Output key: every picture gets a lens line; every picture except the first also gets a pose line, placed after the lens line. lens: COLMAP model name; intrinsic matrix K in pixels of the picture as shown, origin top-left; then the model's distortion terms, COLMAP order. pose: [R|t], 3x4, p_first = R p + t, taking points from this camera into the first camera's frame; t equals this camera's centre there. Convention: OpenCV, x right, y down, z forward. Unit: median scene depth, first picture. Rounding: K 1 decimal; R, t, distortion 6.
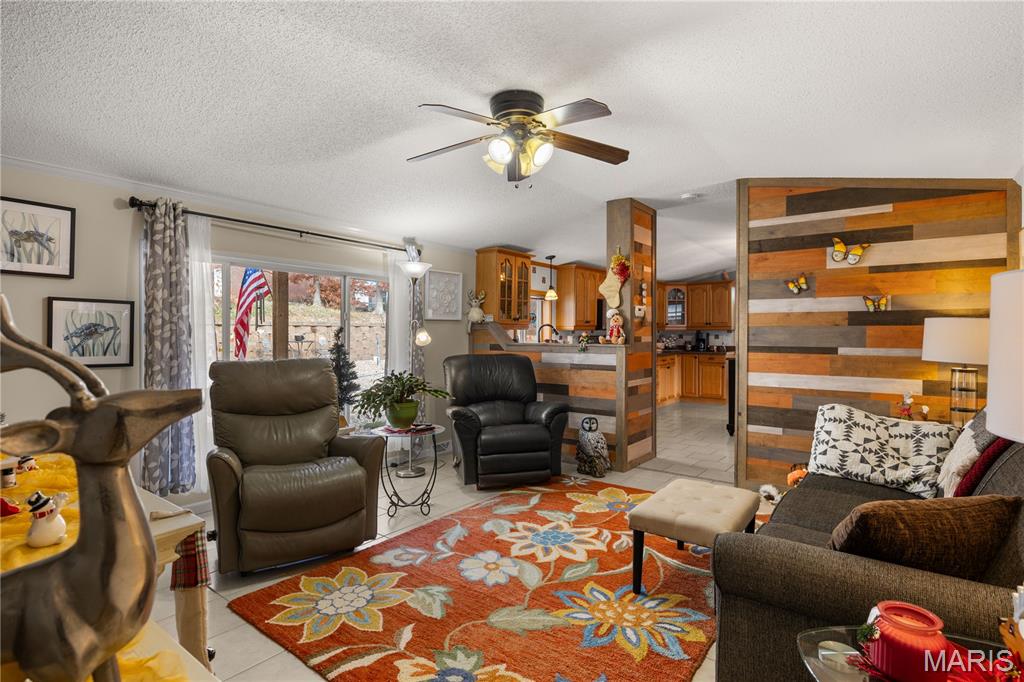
lens RADIAL K [[507.4, 0, 515.5], [0, 507.4, 335.5], [0, 0, 1]] dist [-0.006592, -0.000943]
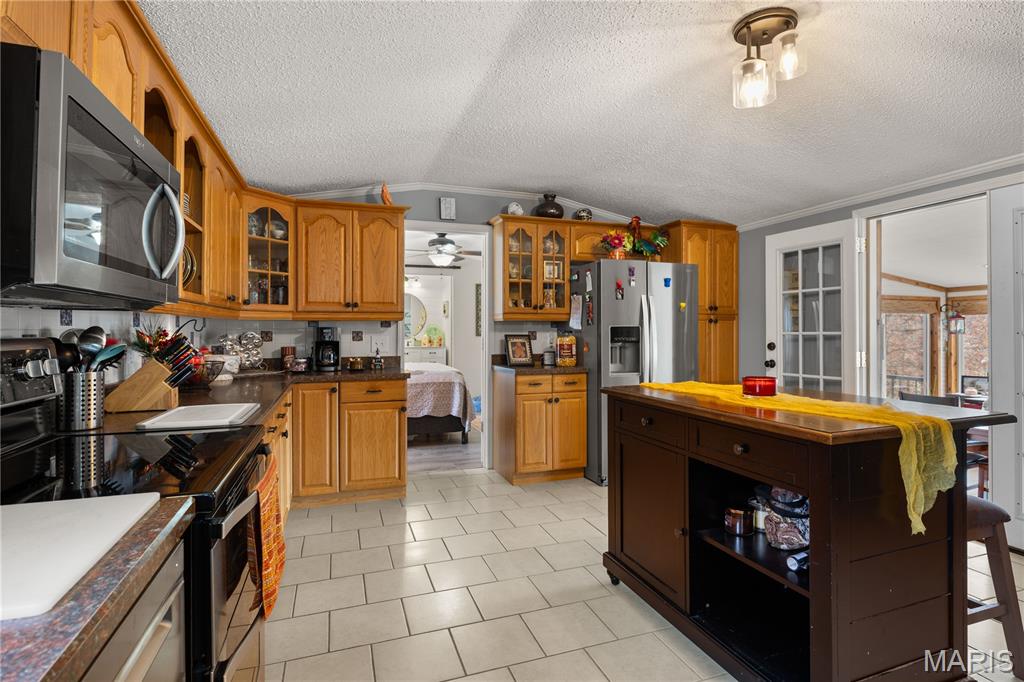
lens RADIAL K [[507.4, 0, 515.5], [0, 507.4, 335.5], [0, 0, 1]] dist [-0.006592, -0.000943]
pose [[0.541089, -0.007351, 0.840933, 0.329331], [0.006592, 0.999968, 0.004499, 0.003062], [-0.840940, 0.003109, 0.541120, 2.084315]]
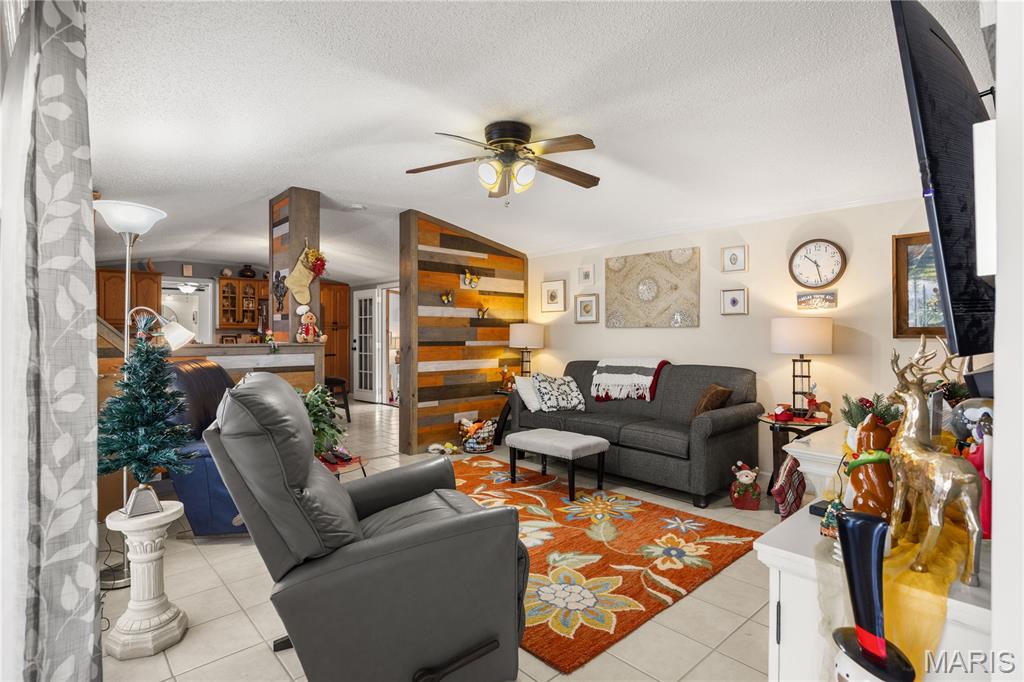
lens RADIAL K [[507.4, 0, 515.5], [0, 507.4, 335.5], [0, 0, 1]] dist [-0.006592, -0.000943]
pose [[0.180381, -0.004065, 0.983588, -1.020352], [0.003245, 0.999988, 0.003538, 0.001999], [-0.983591, 0.002553, 0.180392, 0.701189]]
